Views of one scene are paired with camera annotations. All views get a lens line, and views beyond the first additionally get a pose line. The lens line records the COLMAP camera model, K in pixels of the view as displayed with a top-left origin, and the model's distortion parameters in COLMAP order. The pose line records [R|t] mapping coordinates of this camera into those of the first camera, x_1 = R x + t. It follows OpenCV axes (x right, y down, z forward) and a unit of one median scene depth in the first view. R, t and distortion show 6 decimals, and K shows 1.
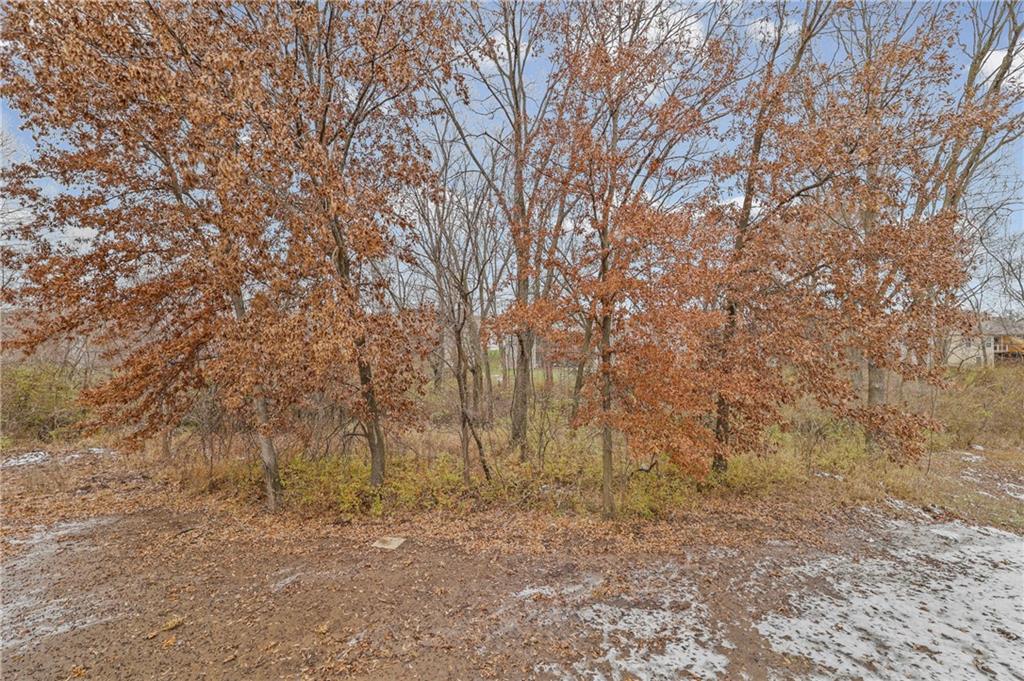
lens RADIAL K [[419.0, 0, 512.0], [0, 419.0, 340.5], [0, 0, 1]] dist [0.000129, -0.000030]
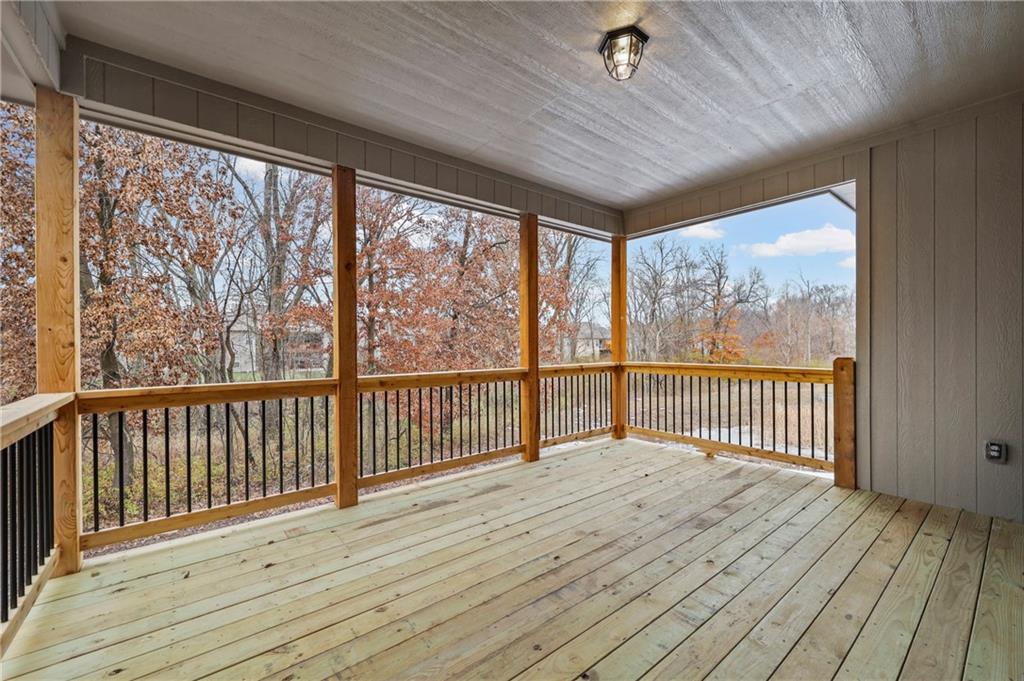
lens RADIAL K [[419.0, 0, 512.0], [0, 419.0, 340.5], [0, 0, 1]] dist [0.000129, -0.000030]
pose [[0.811682, 0.007681, 0.584049, -0.155888], [-0.006048, 0.999970, -0.004746, 0.011238], [-0.584068, 0.000320, 0.811704, -0.277325]]
